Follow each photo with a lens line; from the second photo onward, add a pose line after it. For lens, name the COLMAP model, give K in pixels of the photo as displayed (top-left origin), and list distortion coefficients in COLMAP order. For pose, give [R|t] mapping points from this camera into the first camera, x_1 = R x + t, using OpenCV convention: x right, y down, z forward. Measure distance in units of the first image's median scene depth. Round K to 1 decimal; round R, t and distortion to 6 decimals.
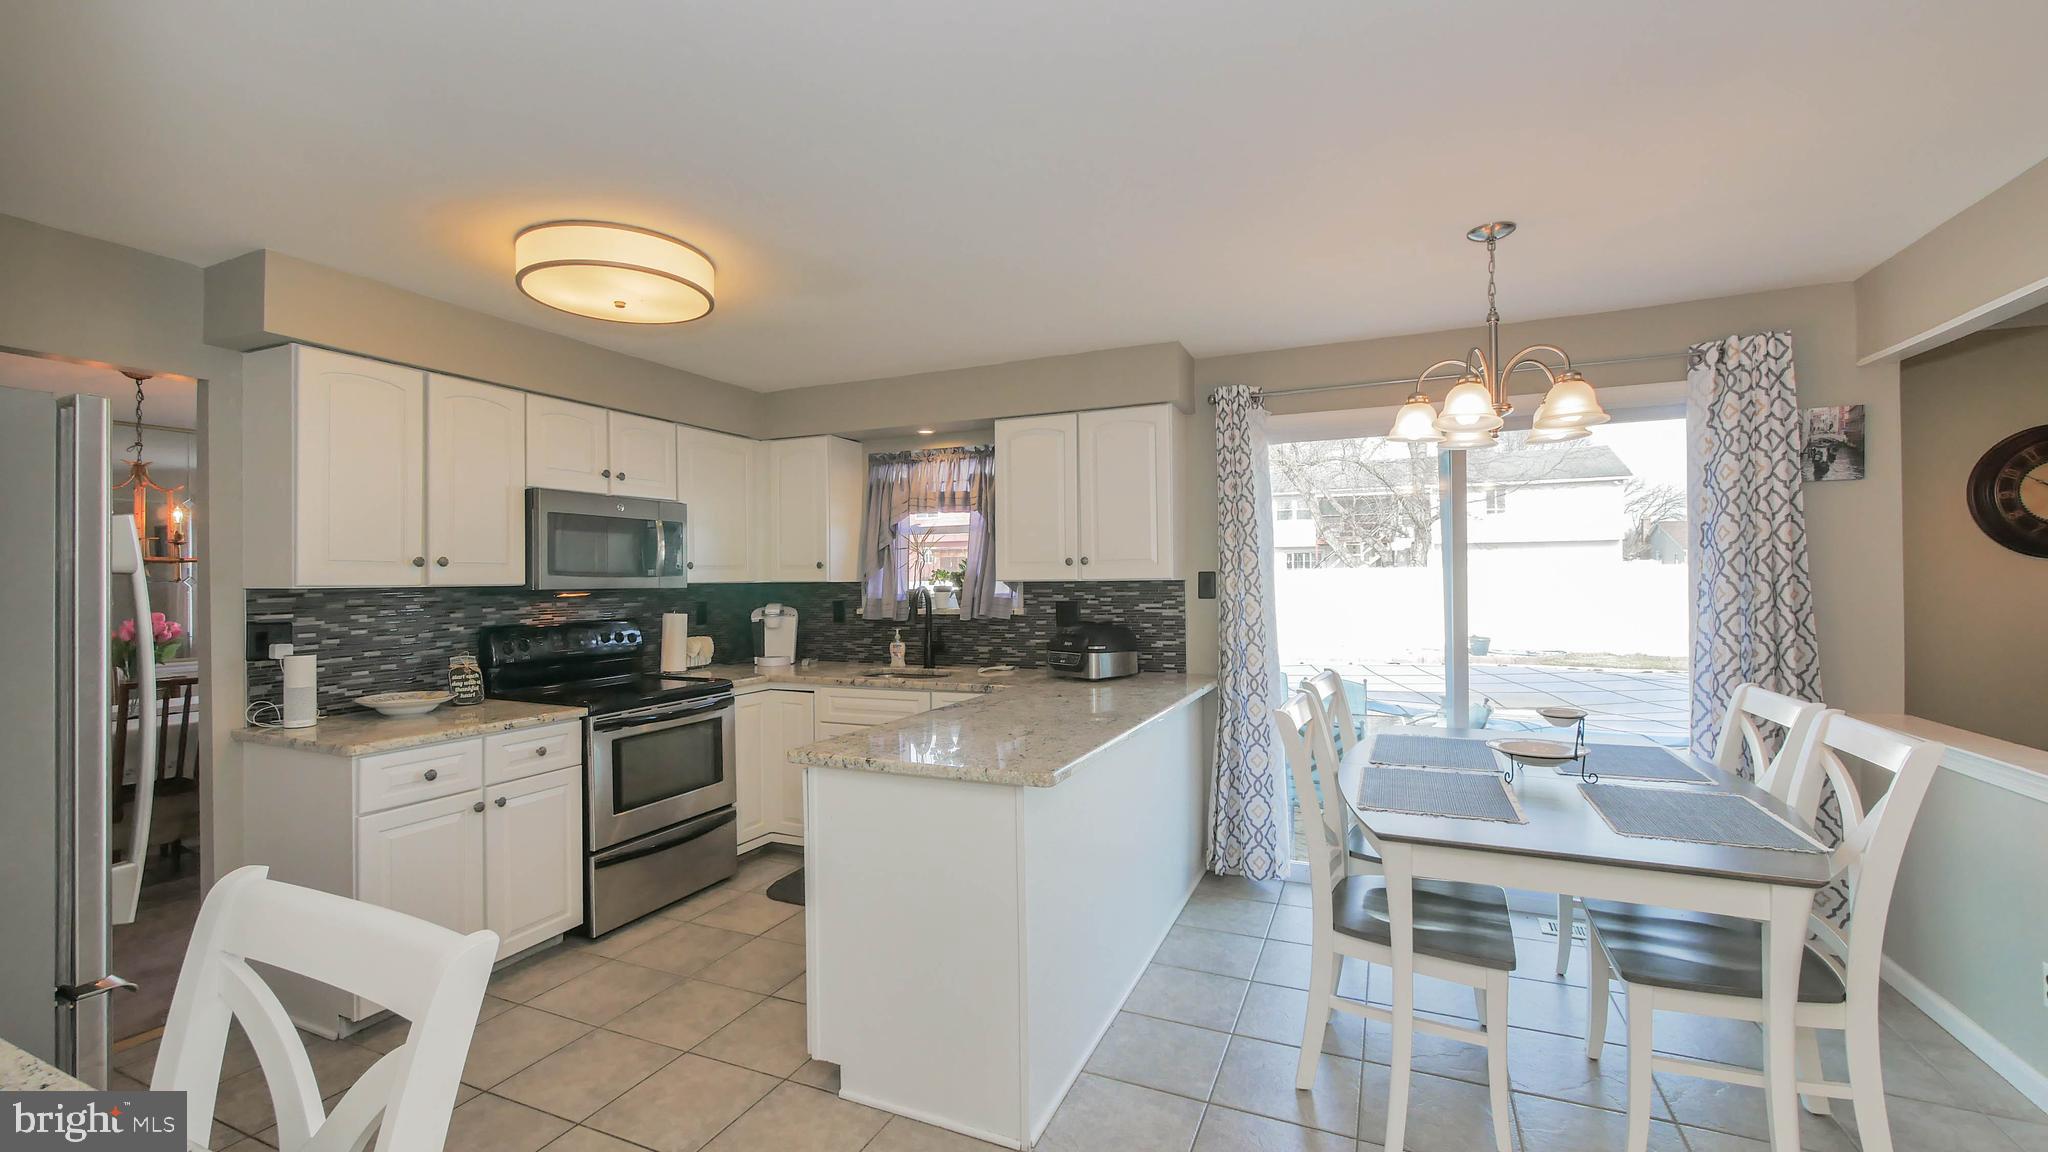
lens RADIAL K [[846.3, 0, 1008.6], [0, 846.3, 573.5], [0, 0, 1]] dist [-0.004934, 0.001135]
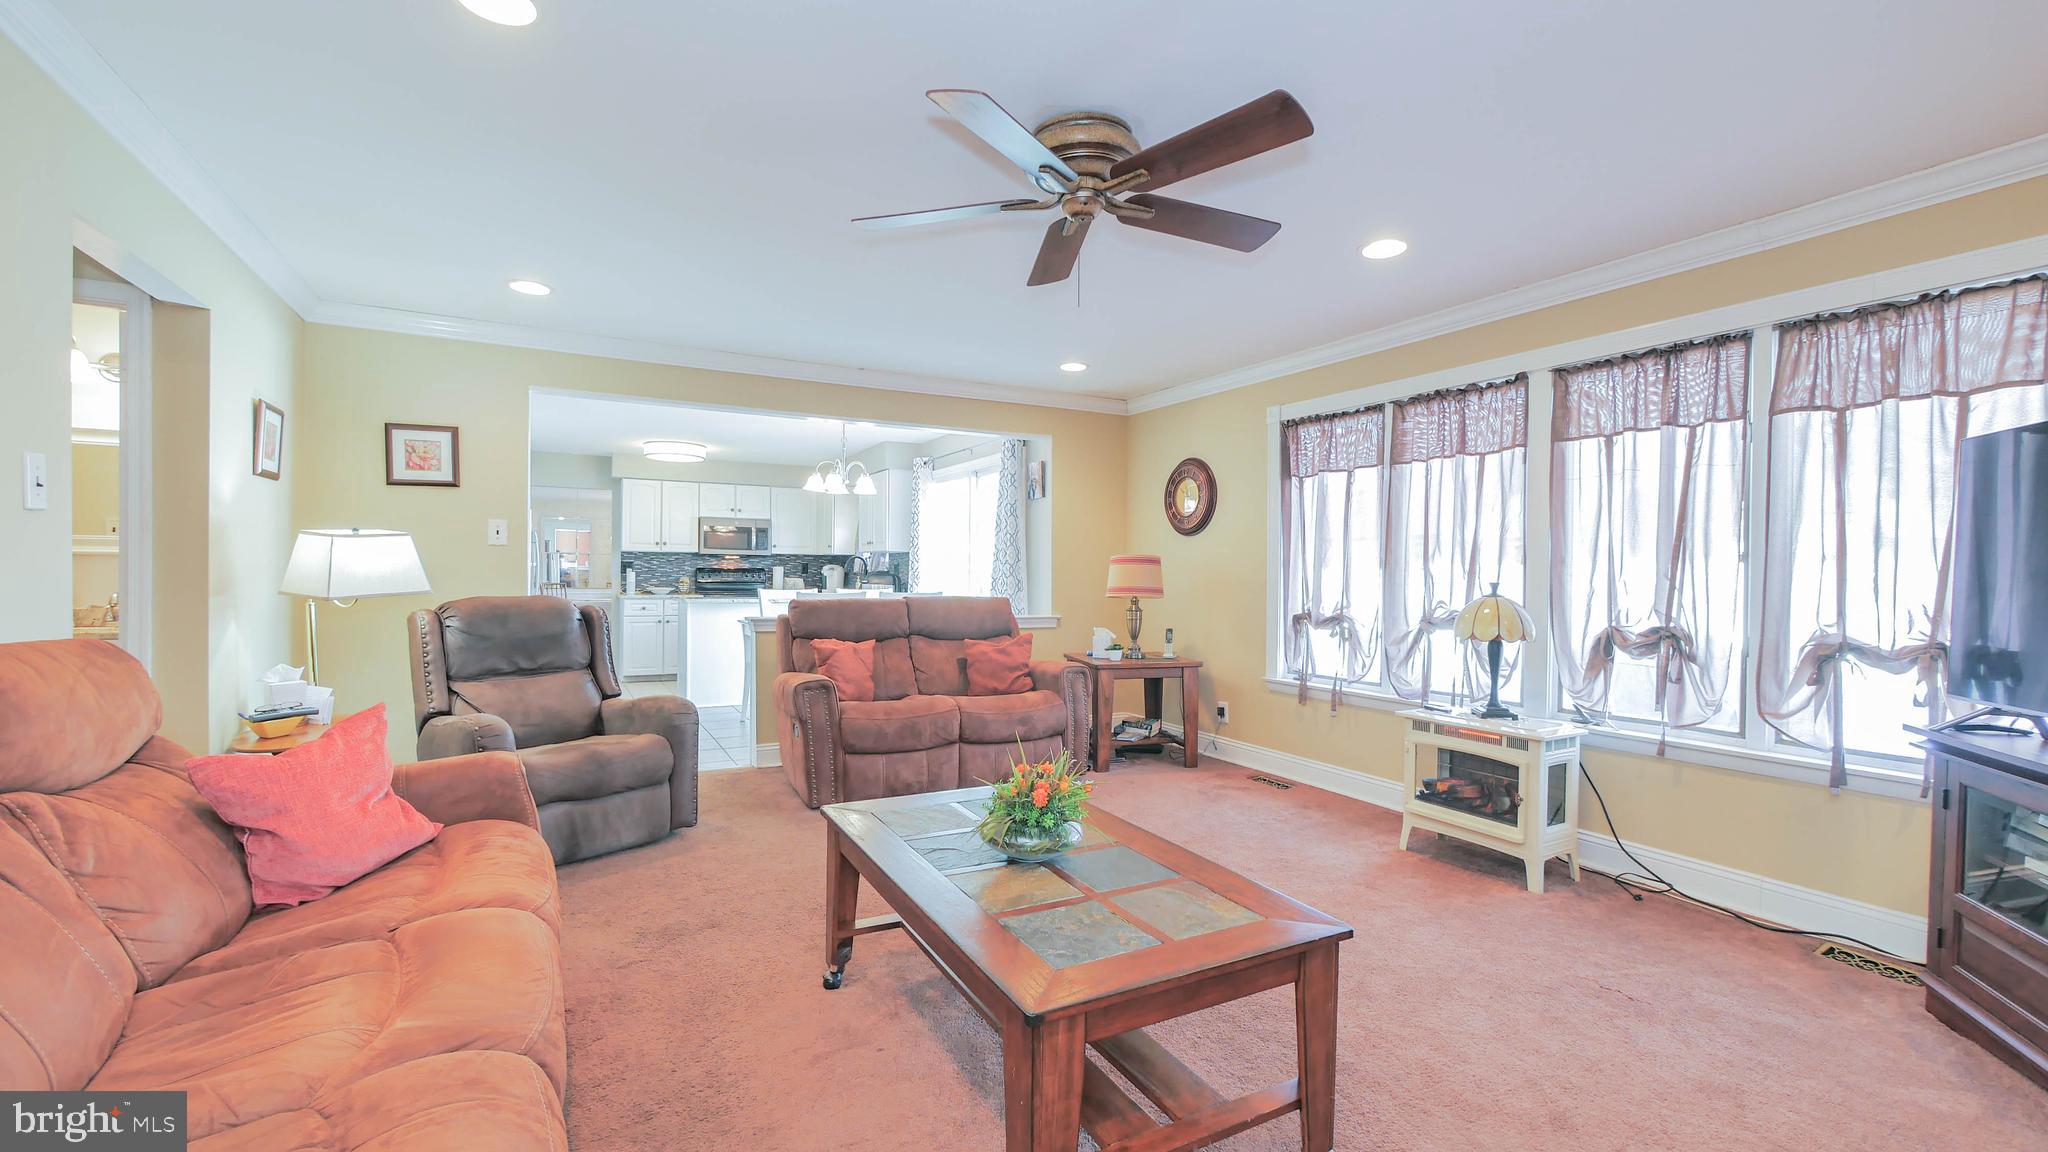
lens RADIAL K [[846.3, 0, 1006.1], [0, 846.3, 580.6], [0, 0, 1]] dist [-0.004934, 0.001135]
pose [[0.789147, 0.021266, -0.613836, 1.619113], [-0.013222, 0.999757, 0.017638, 0.037783], [0.614062, -0.005803, 0.789237, -0.478697]]
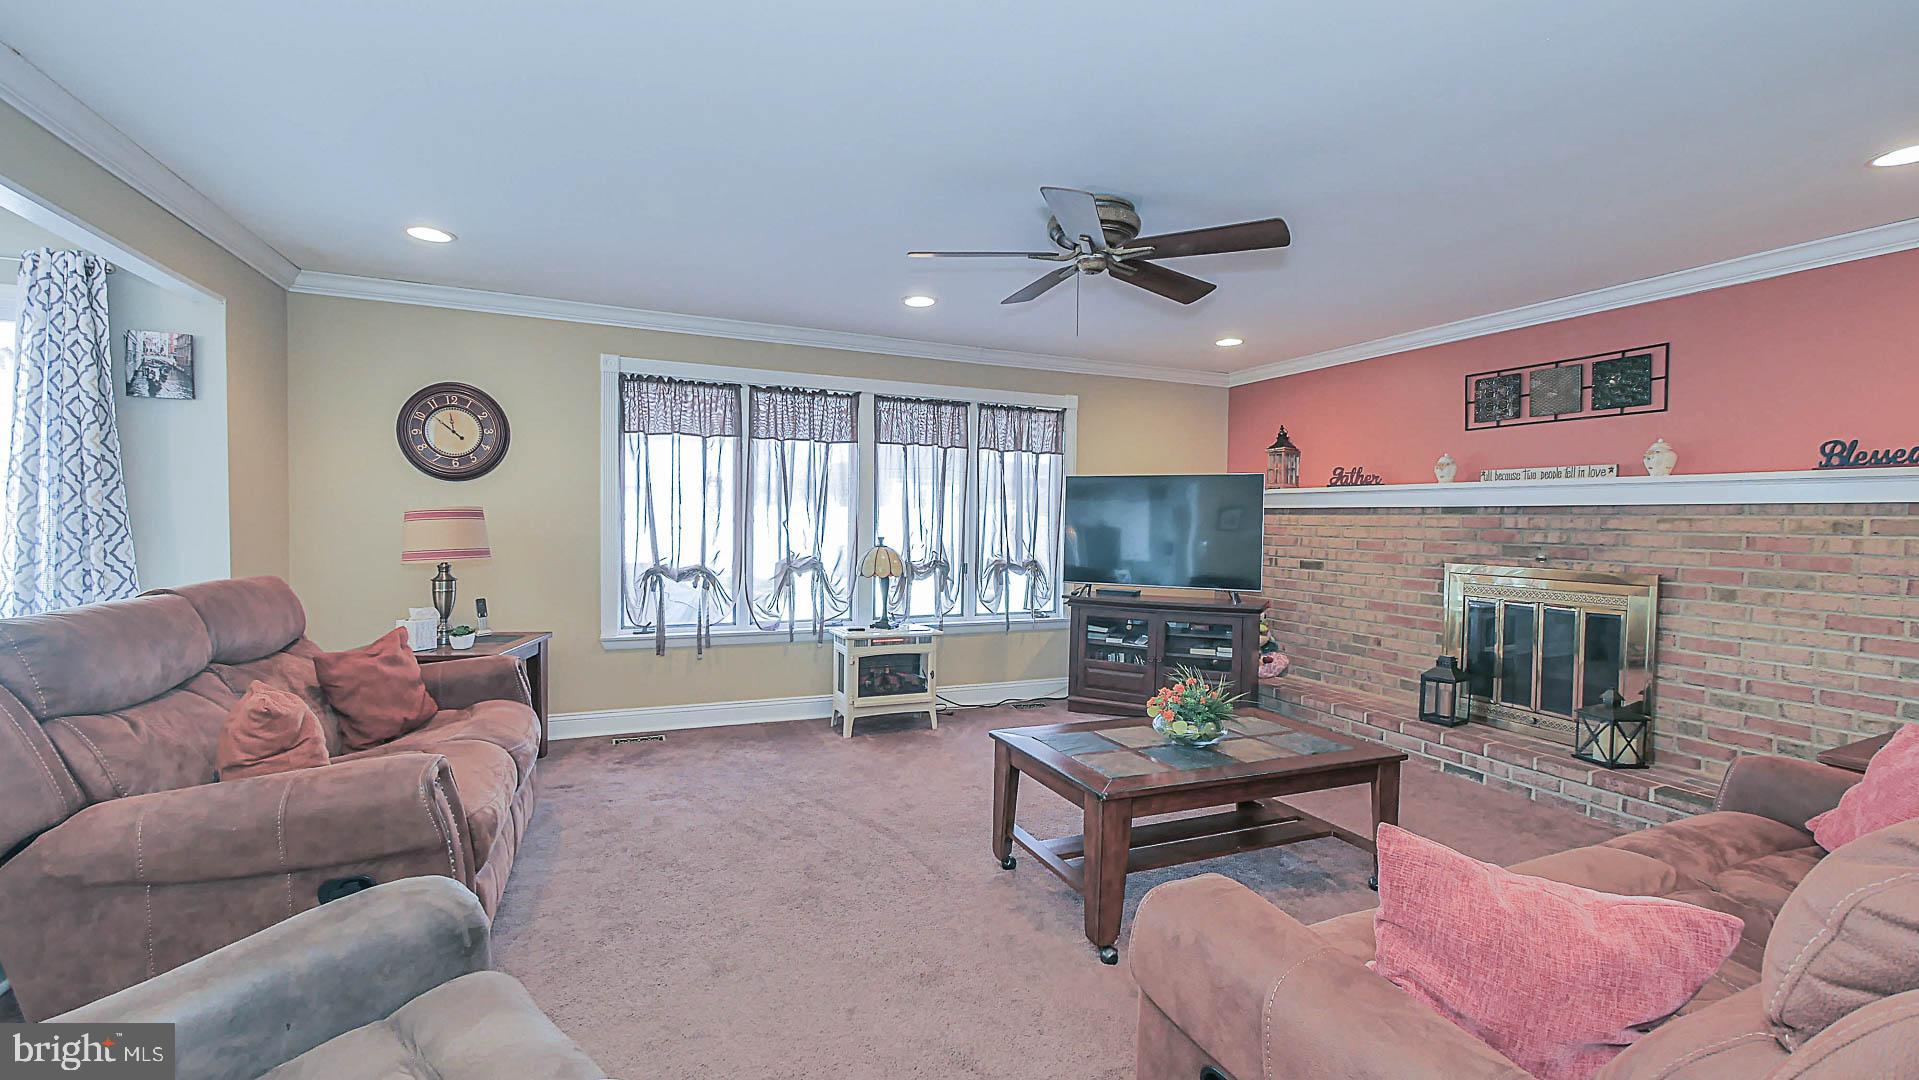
lens RADIAL K [[793.0, 0, 954.0], [0, 793.0, 535.4], [0, 0, 1]] dist [-0.004934, 0.001135]
pose [[0.672942, 0.003801, 0.739686, 0.677883], [-0.023012, 0.999610, 0.015799, 0.024482], [-0.739337, -0.027653, 0.672767, -0.374527]]
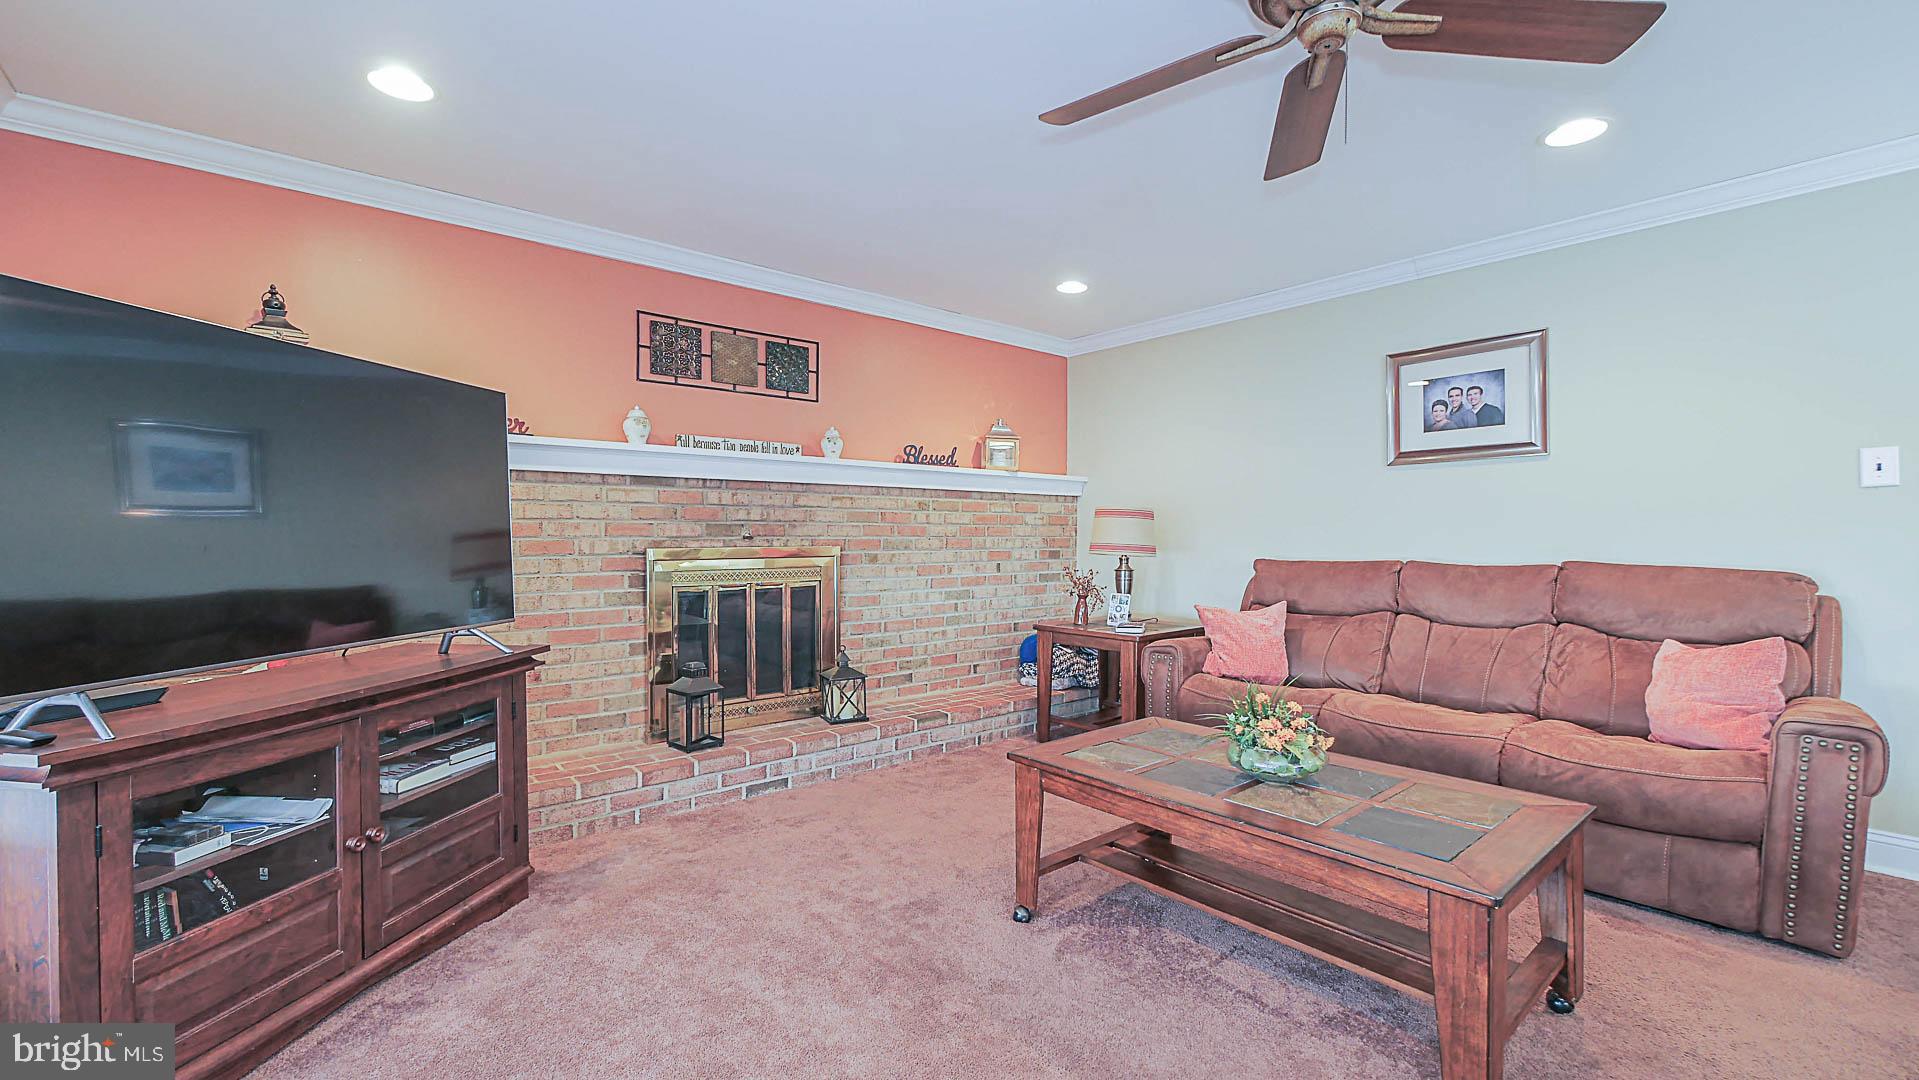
lens RADIAL K [[793.0, 0, 954.8], [0, 793.0, 539.7], [0, 0, 1]] dist [-0.004934, 0.001135]
pose [[-0.899810, -0.000422, 0.436281, 1.281972], [0.002655, 0.999976, 0.006442, 0.050410], [-0.436273, 0.006955, -0.899787, 0.482647]]
